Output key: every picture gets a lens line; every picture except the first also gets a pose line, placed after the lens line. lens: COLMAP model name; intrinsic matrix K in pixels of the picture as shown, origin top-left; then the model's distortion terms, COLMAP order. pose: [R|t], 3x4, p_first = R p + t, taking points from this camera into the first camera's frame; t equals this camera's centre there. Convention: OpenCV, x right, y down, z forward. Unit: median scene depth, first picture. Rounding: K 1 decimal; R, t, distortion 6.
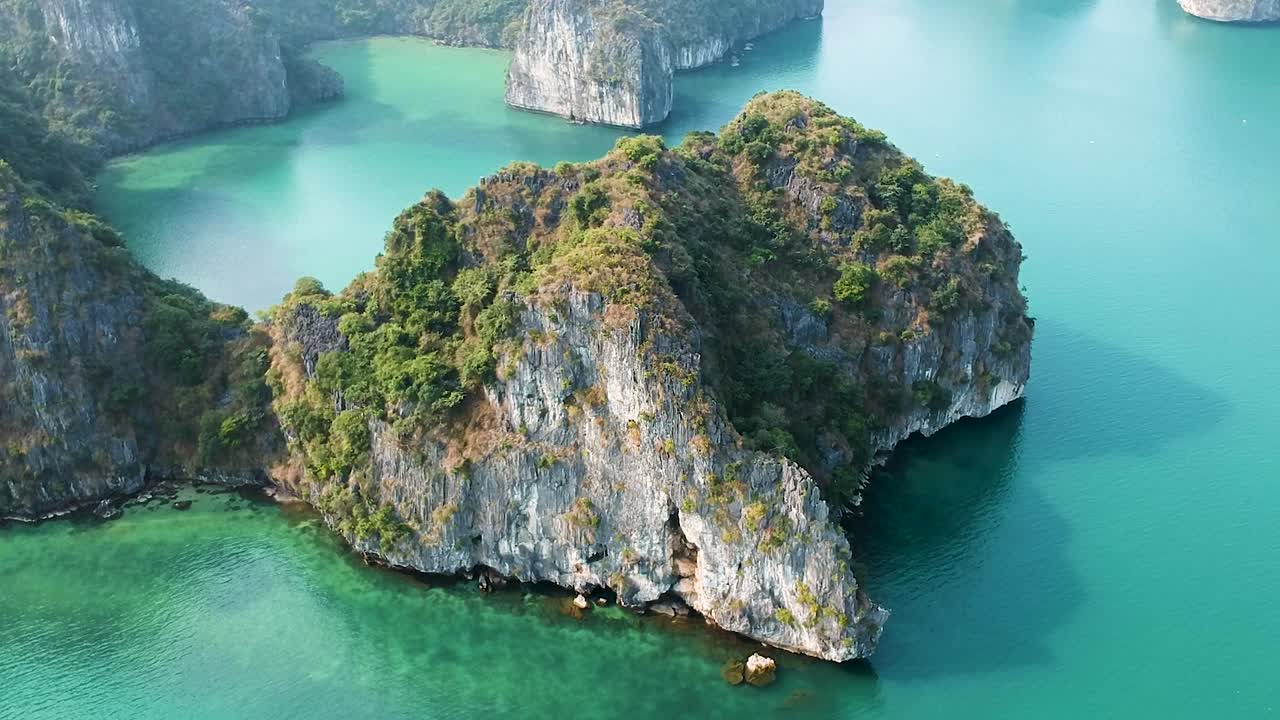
lens RADIAL K [[917.2, 0, 640.0], [0, 917.2, 360.0], [0, 0, 1]] dist [0.093453, -0.114149]
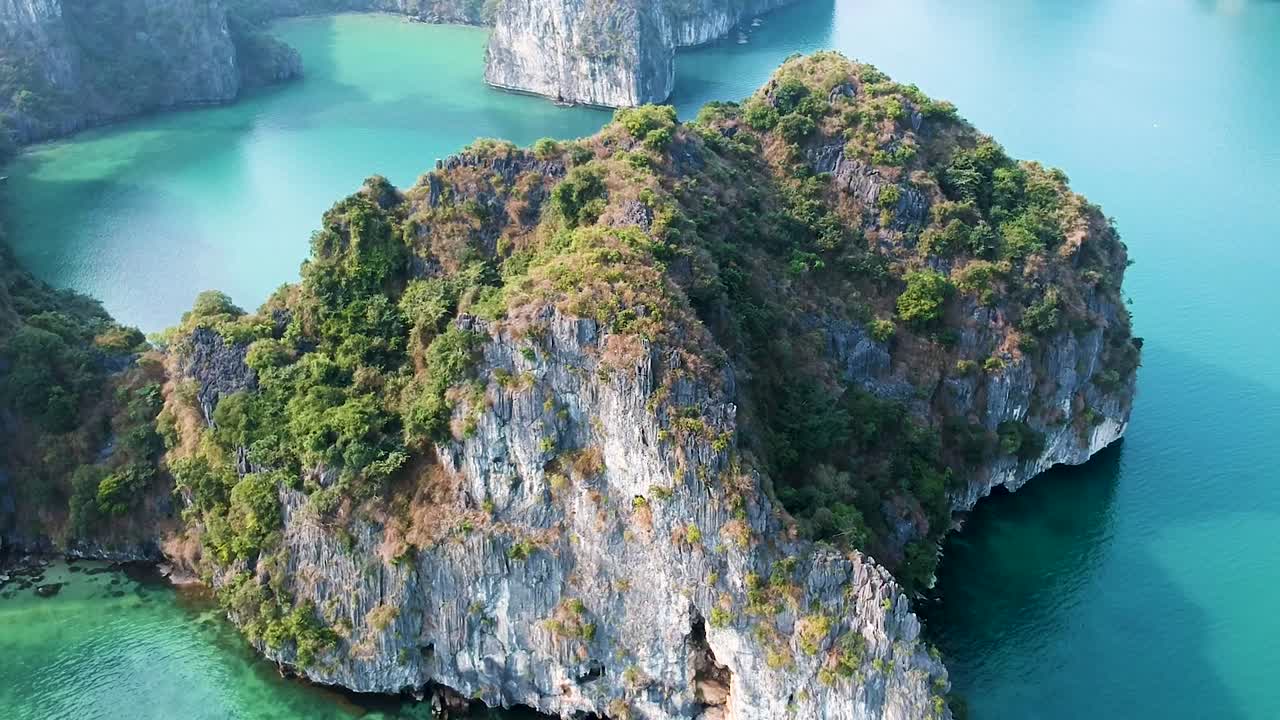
lens RADIAL K [[917.2, 0, 640.0], [0, 917.2, 360.0], [0, 0, 1]] dist [0.093453, -0.114149]
pose [[0.999958, -0.003366, 0.008484, -0.011889], [0.003326, 0.999983, 0.004756, -0.036535], [-0.008500, -0.004728, 0.999953, 0.240181]]
